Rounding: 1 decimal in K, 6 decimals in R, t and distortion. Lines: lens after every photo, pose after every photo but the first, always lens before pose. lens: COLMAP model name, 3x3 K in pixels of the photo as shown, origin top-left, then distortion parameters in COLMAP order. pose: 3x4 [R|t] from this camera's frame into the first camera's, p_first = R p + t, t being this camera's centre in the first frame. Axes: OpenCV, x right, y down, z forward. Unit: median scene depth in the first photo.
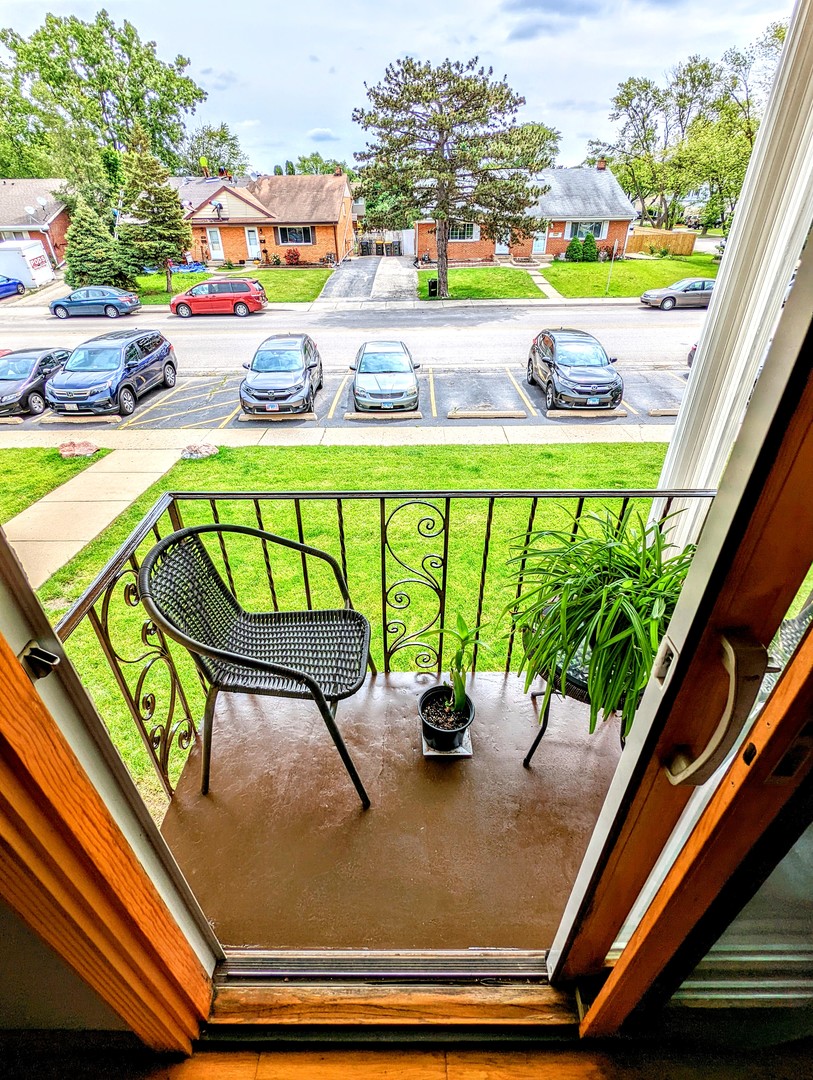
lens RADIAL K [[512.8, 0, 402.6], [0, 512.8, 538.8], [0, 0, 1]] dist [-0.003442, 0.000837]
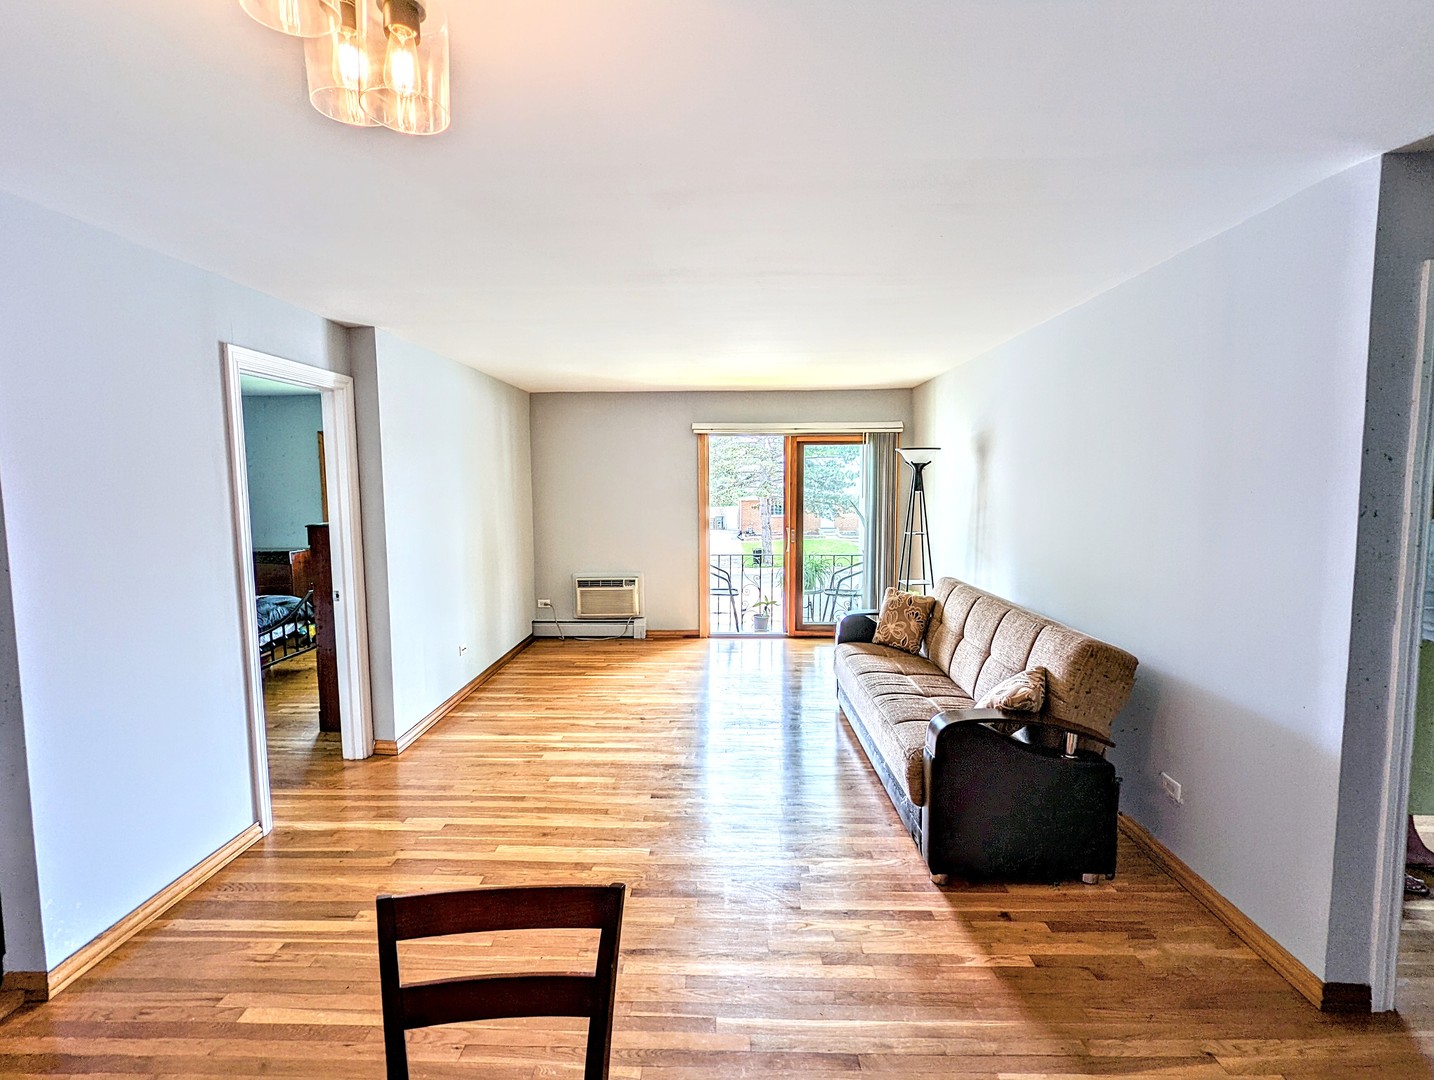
lens RADIAL K [[680.9, 0, 713.3], [0, 680.9, 539.3], [0, 0, 1]] dist [-0.003442, 0.000837]
pose [[0.999900, 0.004929, -0.013279, -0.010792], [-0.010677, 0.878322, -0.477949, 0.128526], [0.009308, 0.478043, 0.878287, -0.197200]]
